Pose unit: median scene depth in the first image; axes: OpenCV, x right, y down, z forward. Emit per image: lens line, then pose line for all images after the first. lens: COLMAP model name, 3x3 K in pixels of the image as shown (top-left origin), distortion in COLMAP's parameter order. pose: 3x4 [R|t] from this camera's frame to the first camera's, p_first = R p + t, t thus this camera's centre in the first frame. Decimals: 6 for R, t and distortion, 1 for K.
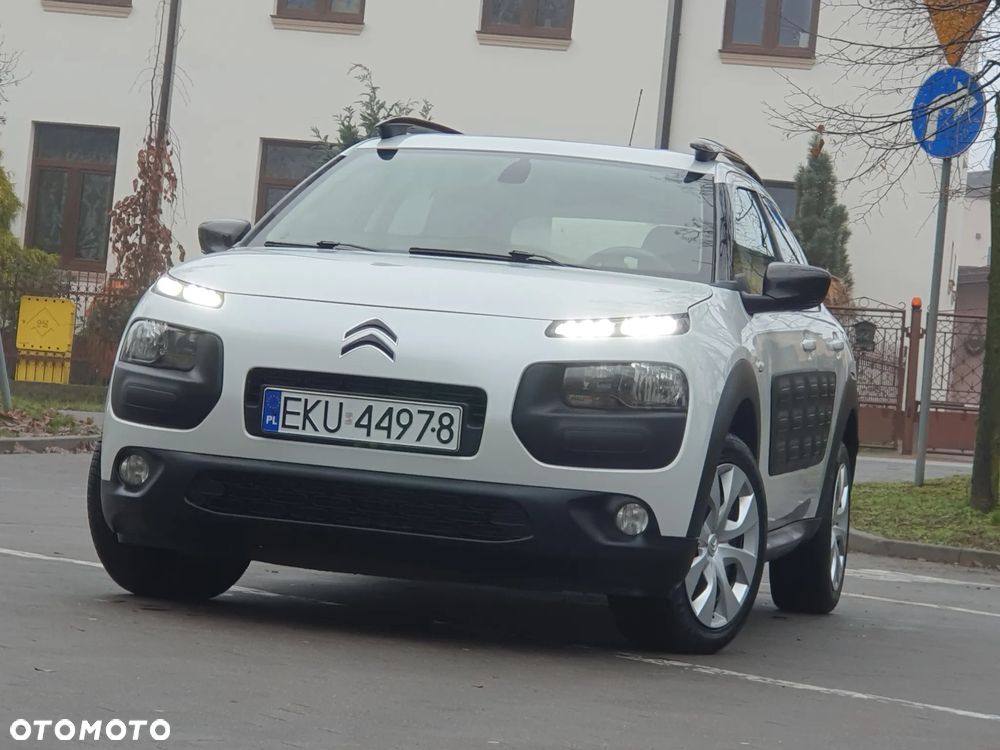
lens RADIAL K [[3318.4, 0, 497.3], [0, 3318.4, 374.9], [0, 0, 1]] dist [-0.061253, 5.457482]
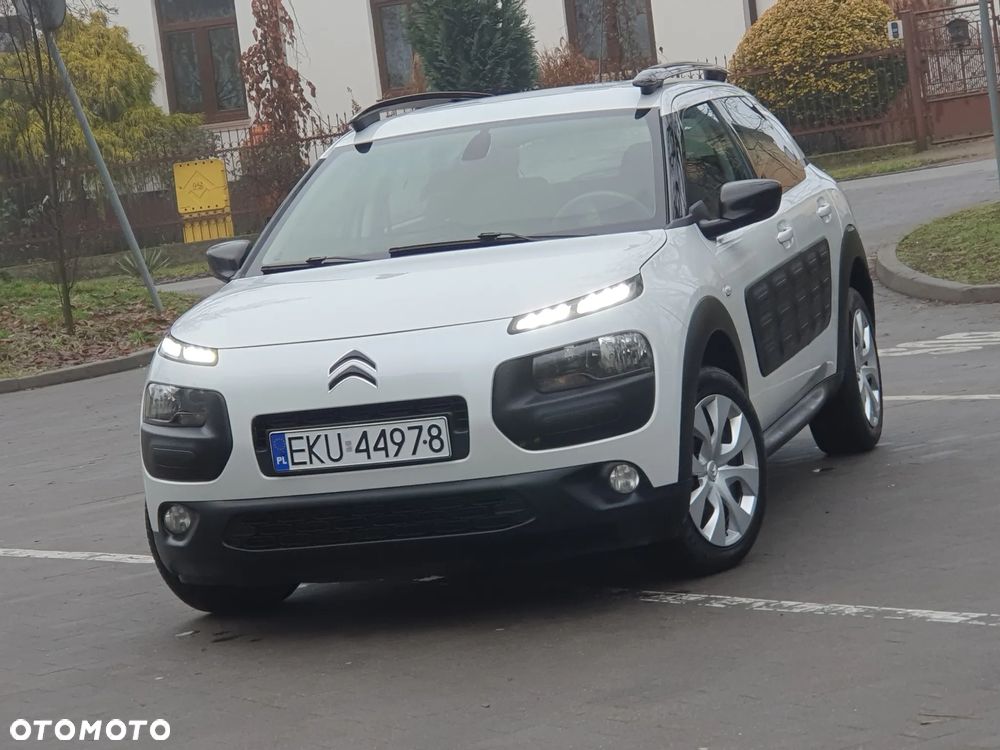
lens RADIAL K [[3148.7, 0, 499.6], [0, 3148.7, 372.4], [0, 0, 1]] dist [-0.044056, 4.870223]
pose [[0.975043, -0.209716, -0.072869, 0.083663], [0.215393, 0.973122, 0.081481, -0.083629], [0.053822, -0.095143, 0.994007, -0.025077]]
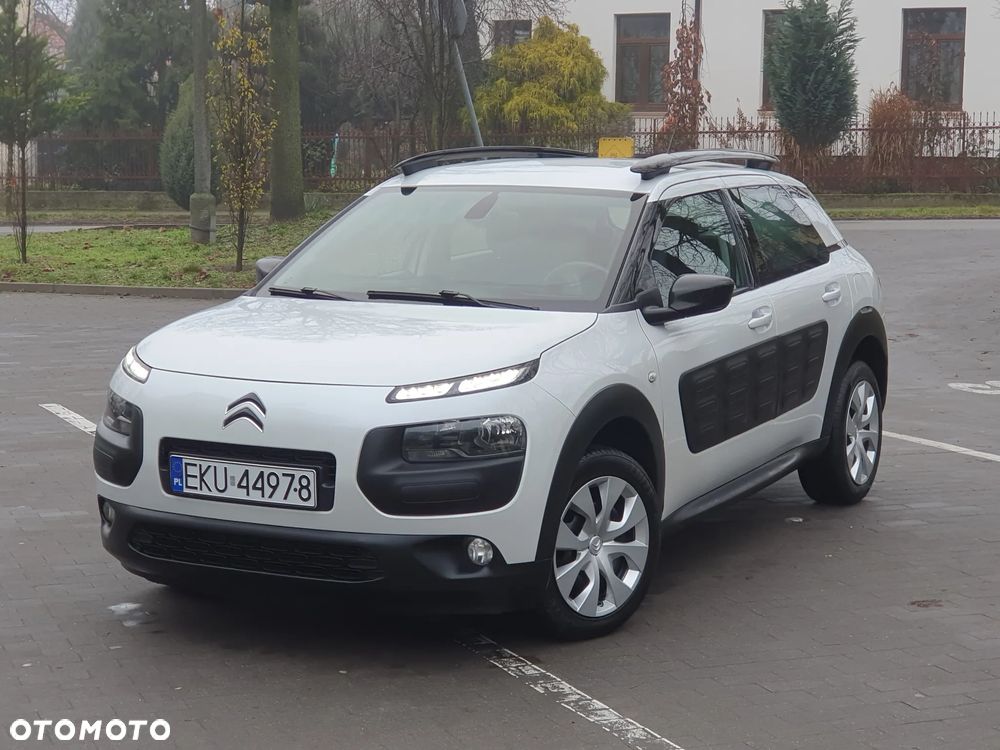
lens RADIAL K [[2031.1, 0, 497.9], [0, 2031.1, 379.5], [0, 0, 1]] dist [0.363051, -2.478812]
pose [[0.963380, -0.053299, -0.262788, 0.237142], [0.084729, 0.990341, 0.109753, -0.093502], [0.254400, -0.128000, 0.958591, 0.329574]]
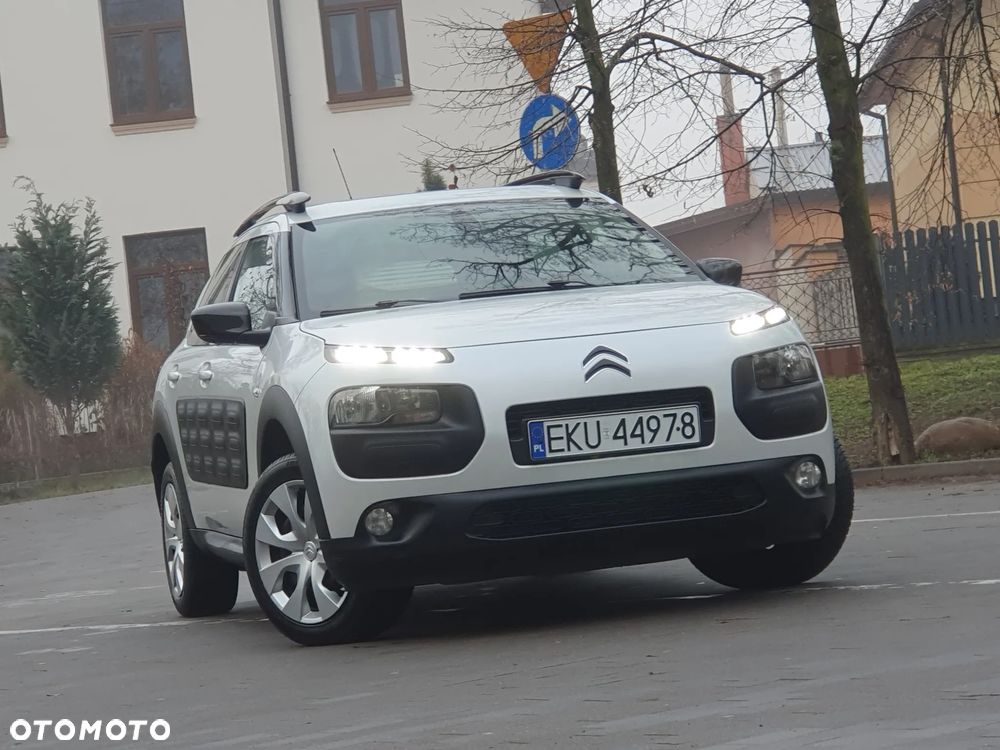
lens RADIAL K [[3148.7, 0, 499.6], [0, 3148.7, 372.4], [0, 0, 1]] dist [-0.044056, 4.870223]
pose [[0.867688, -0.173406, 0.465883, -0.579307], [0.178508, 0.983366, 0.033554, -0.050762], [-0.463952, 0.054050, 0.884210, 0.046849]]
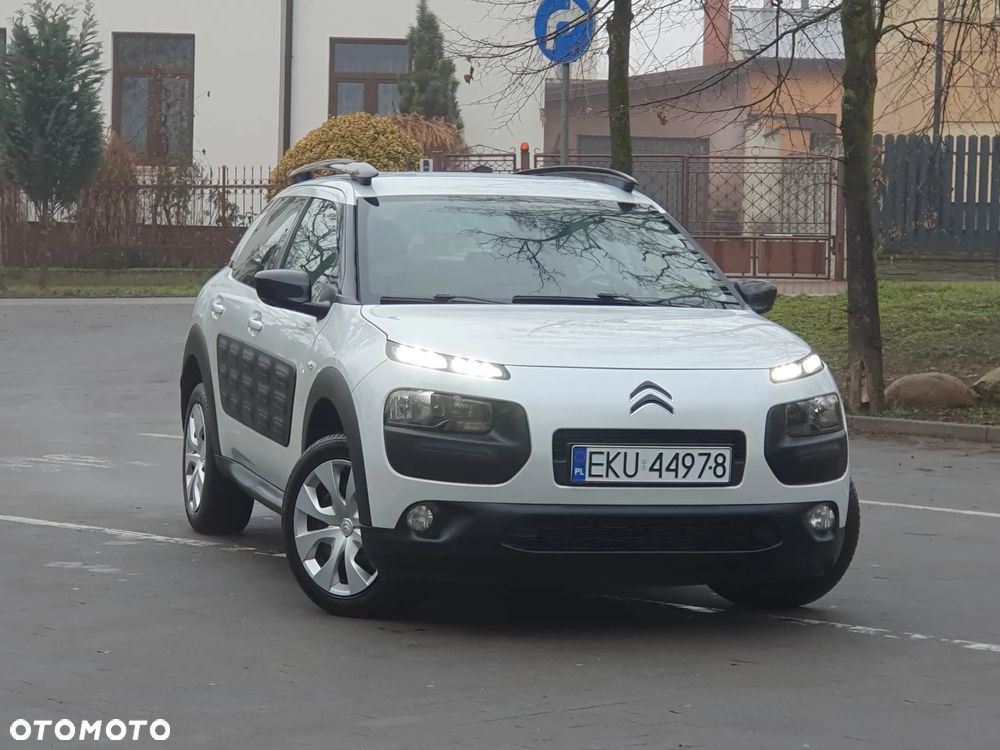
lens RADIAL K [[3148.7, 0, 499.6], [0, 3148.7, 372.4], [0, 0, 1]] dist [-0.044056, 4.870223]
pose [[0.874245, -0.092884, 0.476516, -0.637794], [0.050493, 0.993600, 0.101037, -0.139993], [-0.482852, -0.064271, 0.873340, 0.011367]]
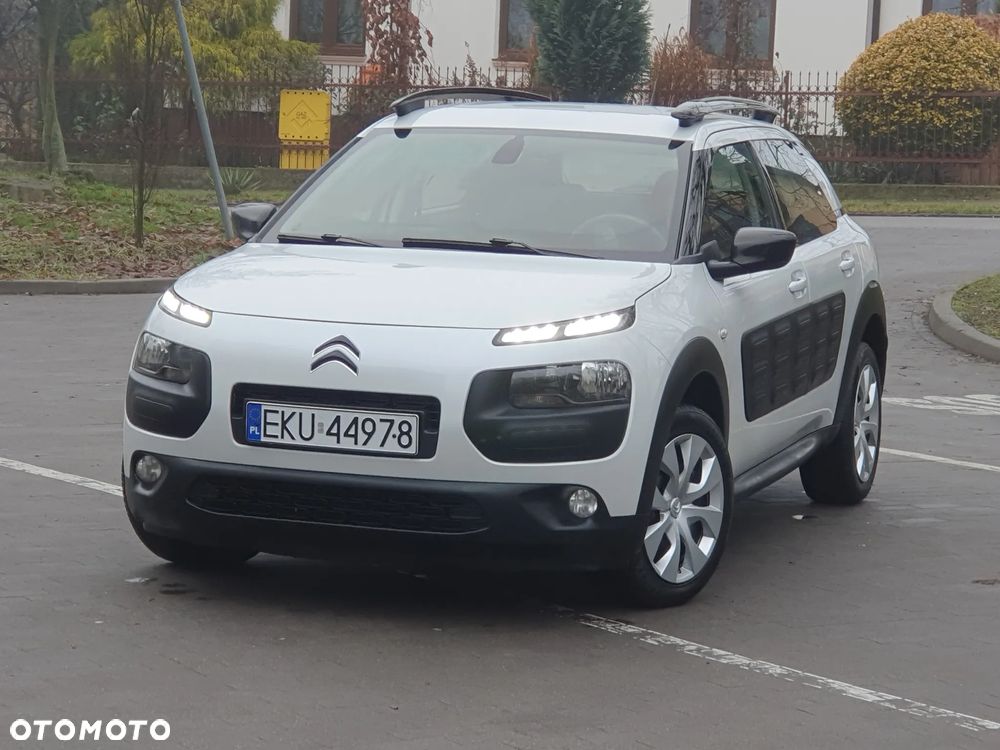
lens RADIAL K [[3120.8, 0, 505.8], [0, 3120.8, 374.3], [0, 0, 1]] dist [-0.065631, 5.466267]
pose [[0.993820, -0.046595, -0.100750, 0.122323], [0.055984, 0.994141, 0.092468, -0.097215], [0.095851, -0.097537, 0.990605, -0.028884]]
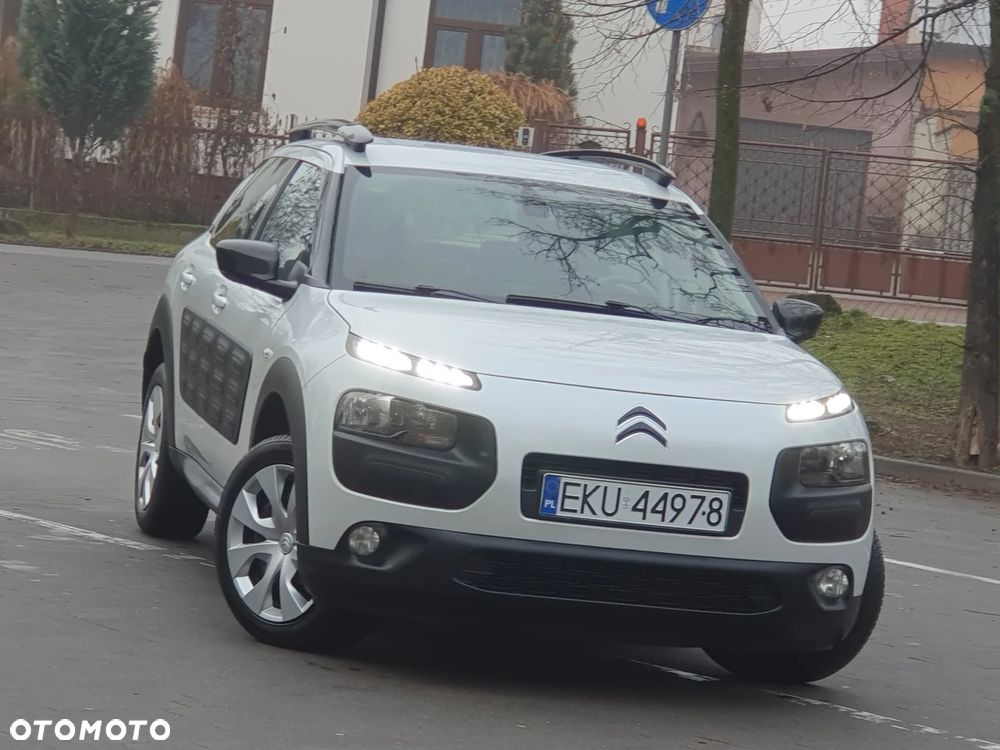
lens RADIAL K [[3661.2, 0, 498.6], [0, 3661.2, 375.8], [0, 0, 1]] dist [-0.018445, 3.363640]
pose [[0.895753, -0.012732, 0.444369, -0.595424], [-0.035862, 0.994263, 0.100776, -0.142417], [-0.443103, -0.106206, 0.890158, -0.018087]]
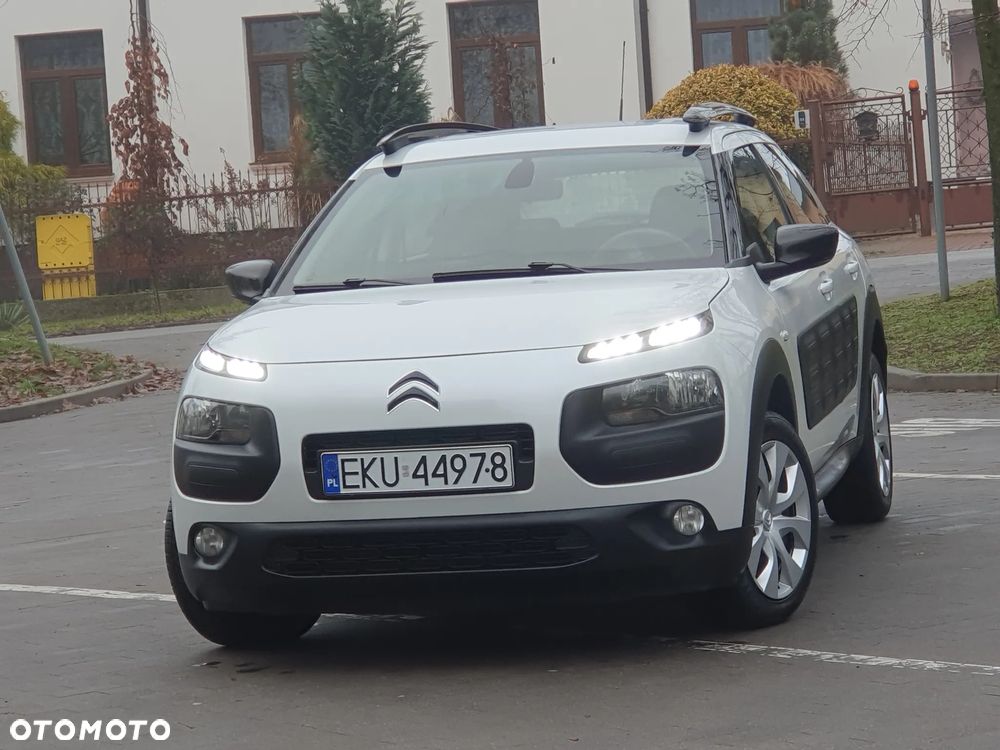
lens RADIAL K [[3309.7, 0, 502.0], [0, 3309.7, 374.8], [0, 0, 1]] dist [-0.041413, 4.498482]
pose [[0.987144, -0.159436, -0.011285, 0.001772], [0.159831, 0.985148, 0.062749, -0.076509], [0.001113, -0.063746, 0.997966, -0.036263]]
